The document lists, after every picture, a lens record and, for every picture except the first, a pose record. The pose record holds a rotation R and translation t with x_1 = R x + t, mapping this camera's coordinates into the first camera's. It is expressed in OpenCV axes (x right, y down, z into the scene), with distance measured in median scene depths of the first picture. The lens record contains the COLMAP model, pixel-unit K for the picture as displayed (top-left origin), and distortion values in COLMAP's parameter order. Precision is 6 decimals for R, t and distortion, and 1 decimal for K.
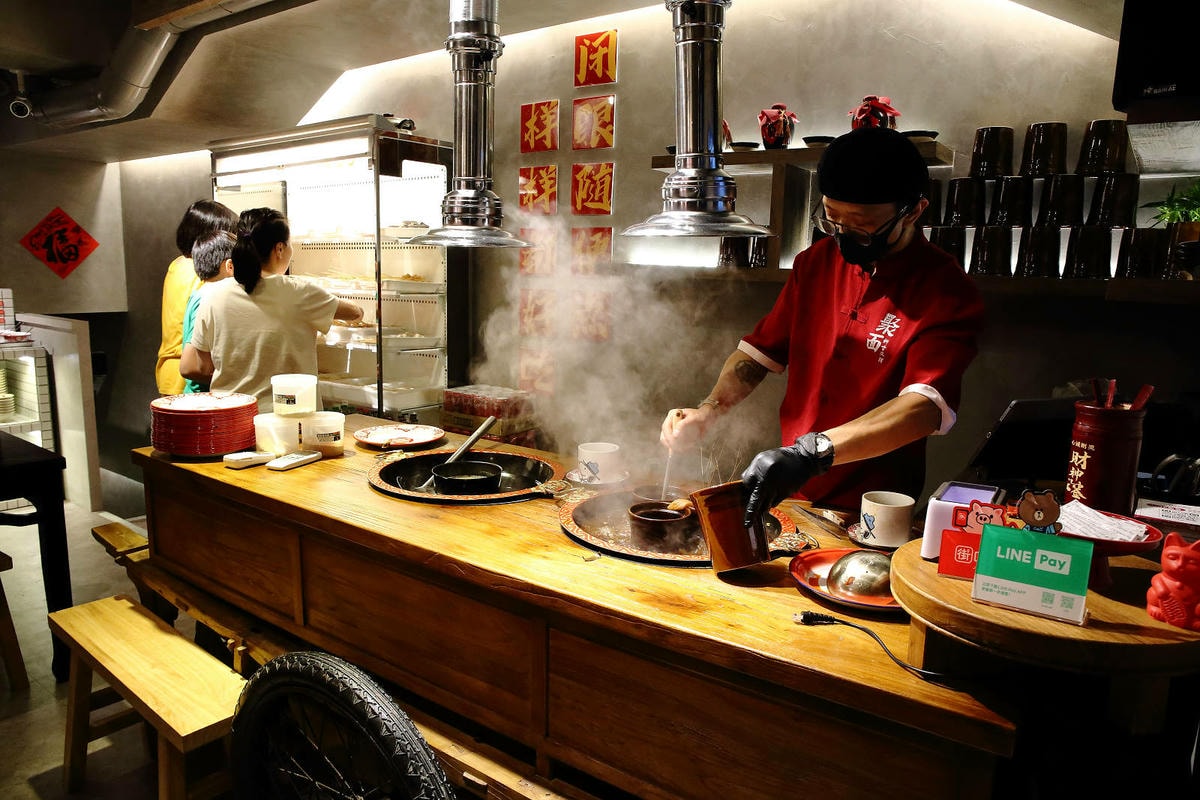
lens RADIAL K [[804.6, 0, 595.8], [0, 804.6, 392.3], [0, 0, 1]] dist [-0.093148, 0.059747]
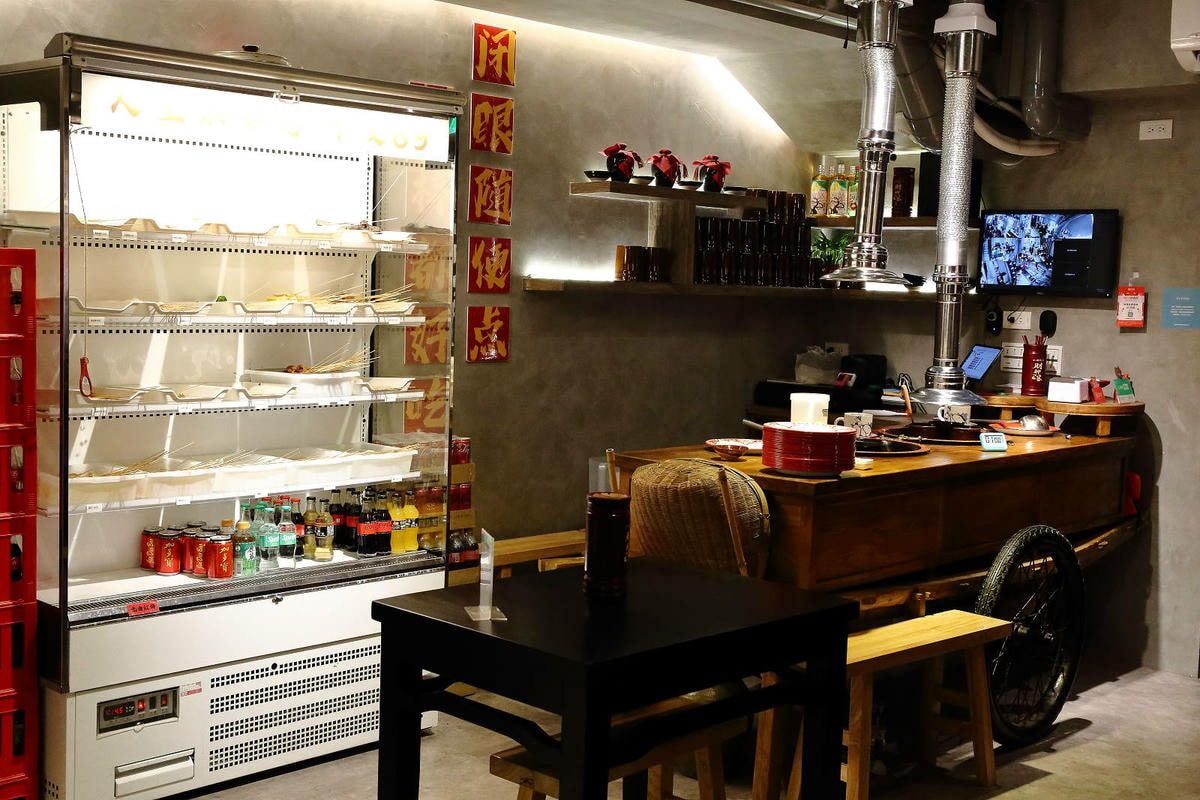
lens RADIAL K [[1471.3, 0, 611.0], [0, 1471.3, 400.1], [0, 0, 1]] dist [0.043216, 0.000000]
pose [[0.127245, -0.096202, 0.987195, -1.707551], [0.128336, 0.988516, 0.079789, -0.143045], [-0.983534, 0.116540, 0.138130, 0.674182]]
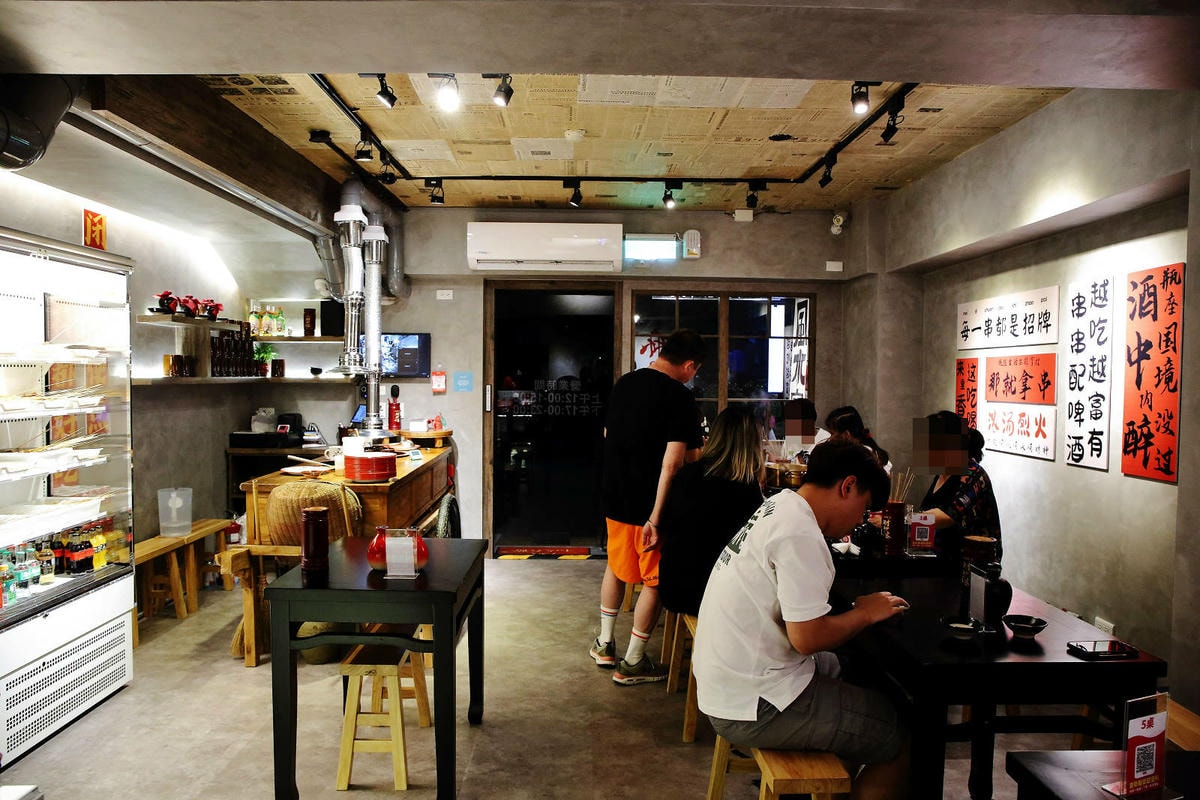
lens RADIAL K [[804.6, 0, 606.9], [0, 804.6, 403.3], [0, 0, 1]] dist [-0.093148, 0.059747]
pose [[-0.609935, -0.051200, 0.790795, -1.633914], [0.109346, 0.982927, 0.147977, -0.226339], [-0.784871, 0.176727, -0.593924, 1.156085]]
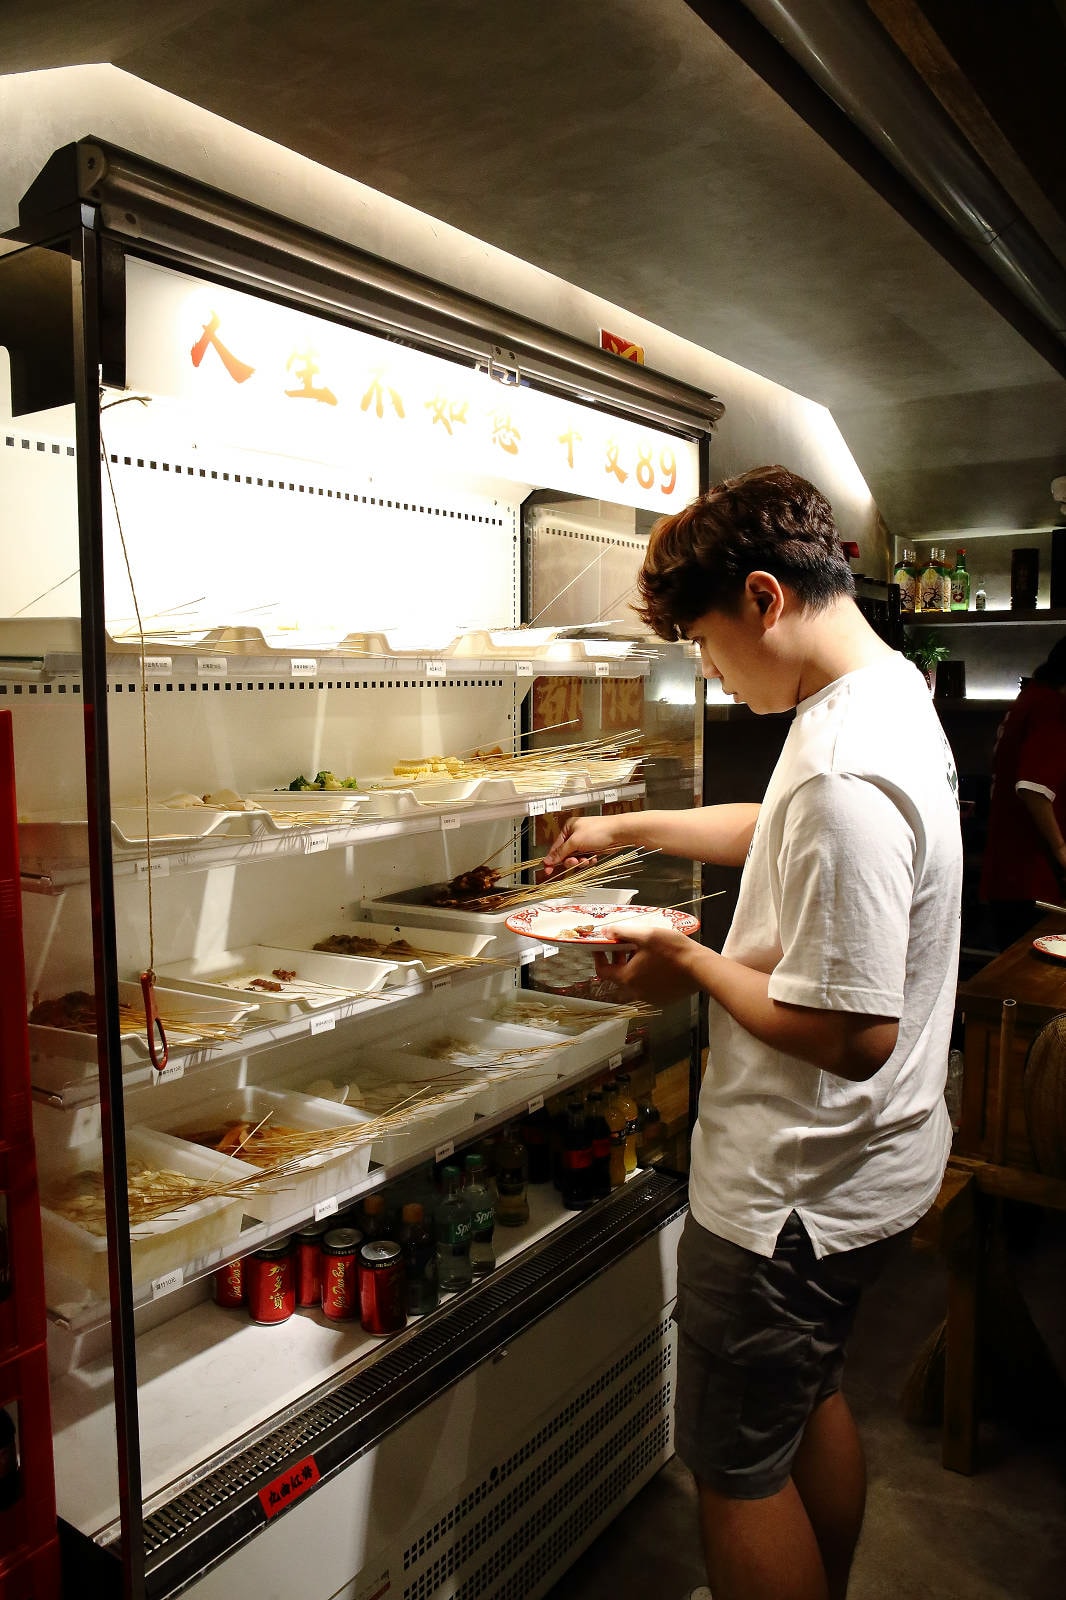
lens RADIAL K [[1198.5, 0, 542.3], [0, 1198.5, 800.7], [0, 0, 1]] dist [-0.048120, 0.005977]
pose [[-0.023977, -0.117238, 0.992814, -0.967185], [0.162106, 0.979501, 0.119581, -0.216752], [-0.986482, 0.163809, -0.004480, 1.116832]]
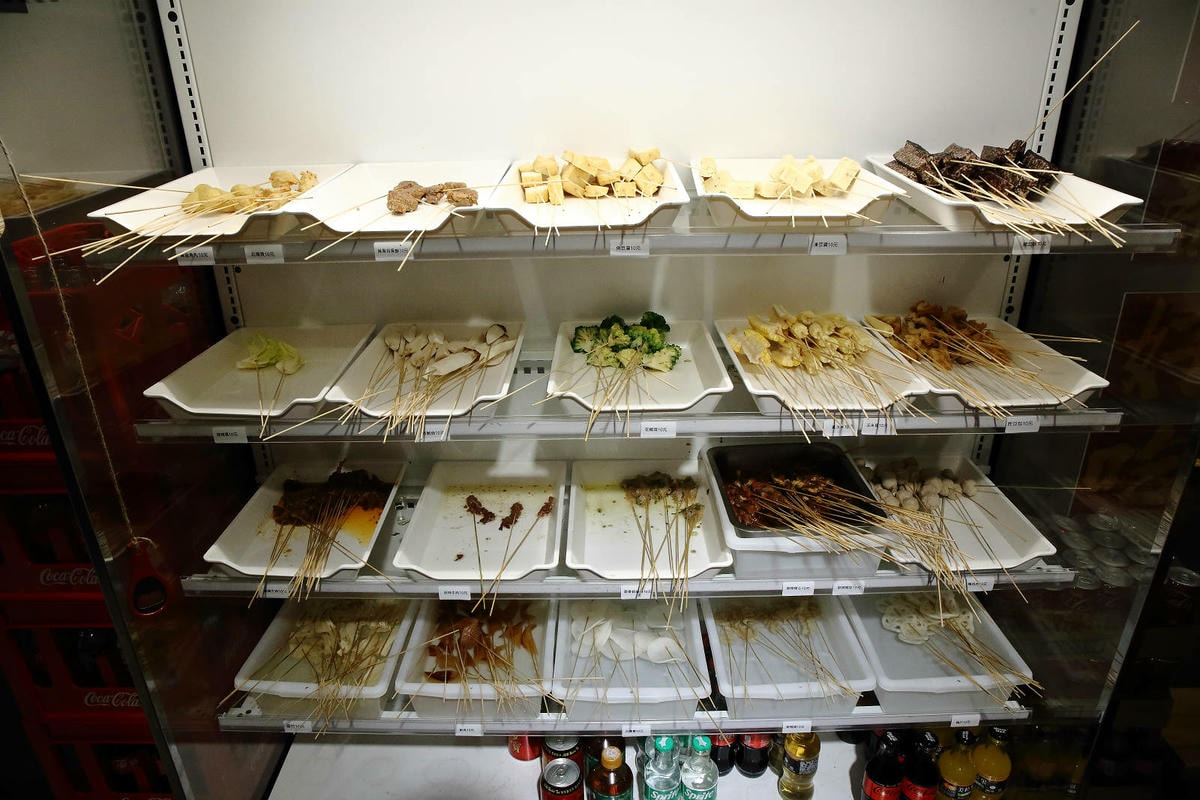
lens RADIAL K [[804.6, 0, 593.0], [0, 804.6, 407.3], [0, 0, 1]] dist [-0.093148, 0.059747]
pose [[0.807601, -0.270682, 0.523939, -0.589190], [0.122059, 0.945924, 0.300550, -0.250776], [-0.576960, -0.178773, 0.796968, 0.928685]]
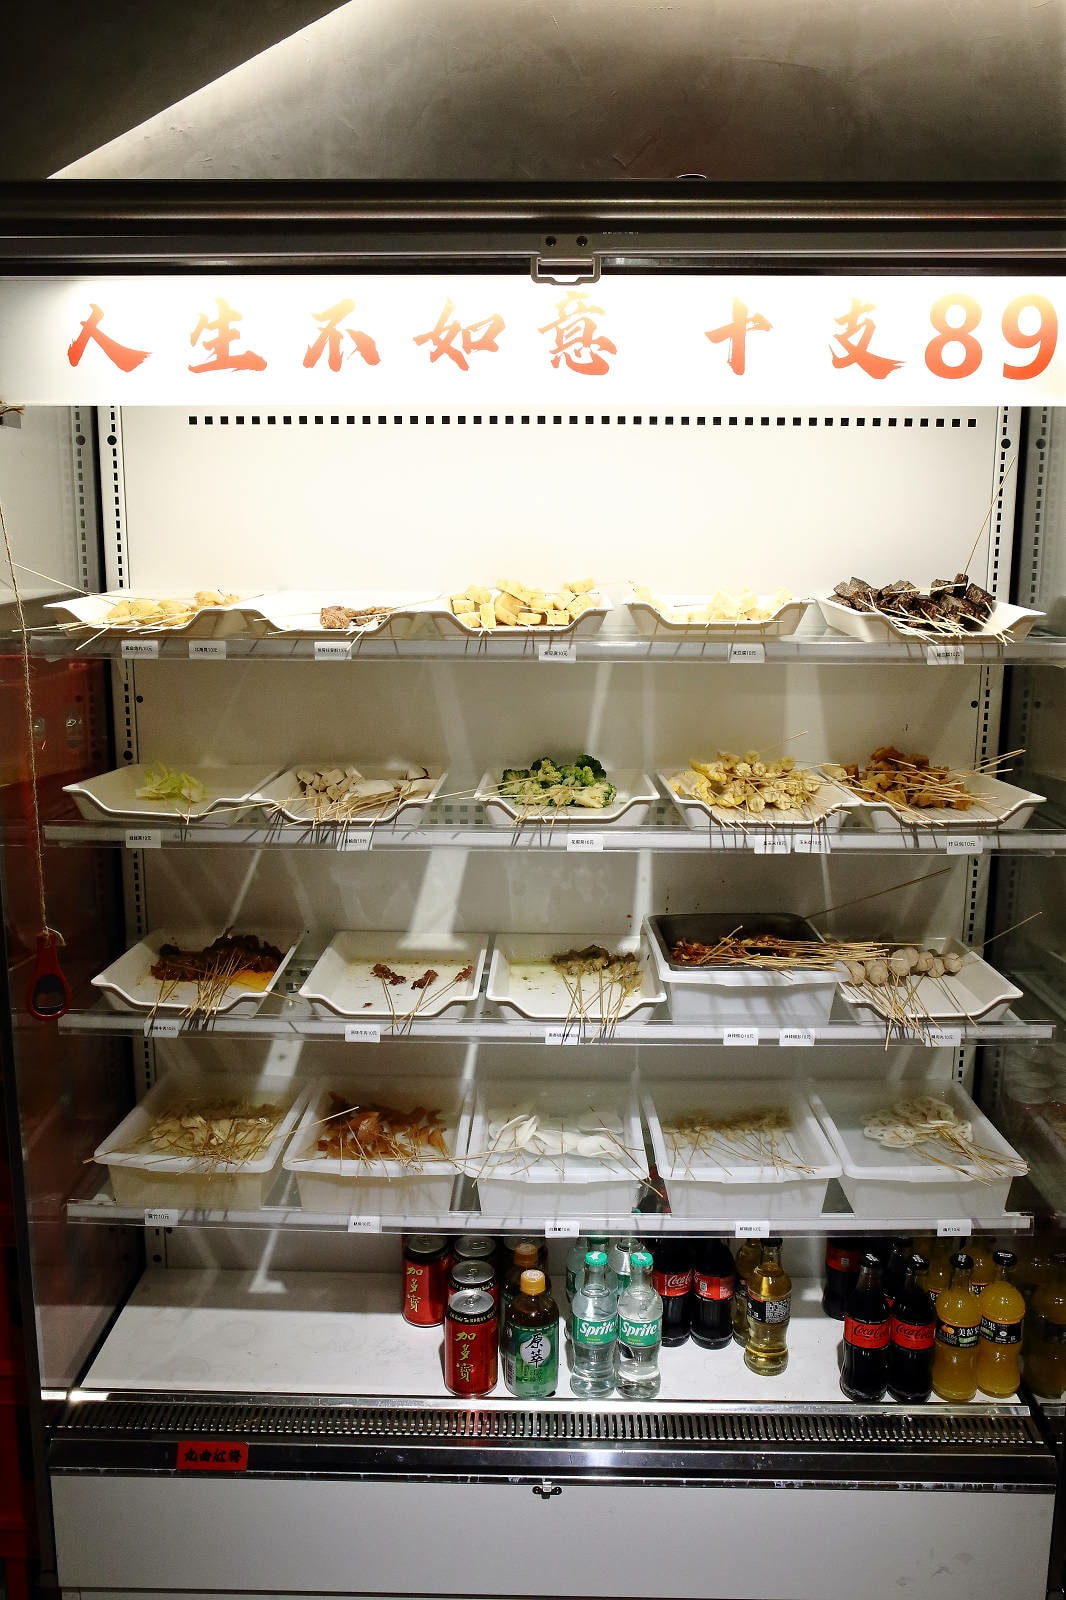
lens RADIAL K [[1360.4, 0, 526.1], [0, 1360.4, 809.2], [0, 0, 1]] dist [-0.035044, 0.013945]
pose [[0.815389, -0.123383, 0.565613, -0.715614], [0.100152, 0.992357, 0.072094, -0.198455], [-0.570185, -0.002137, 0.821514, 0.751015]]
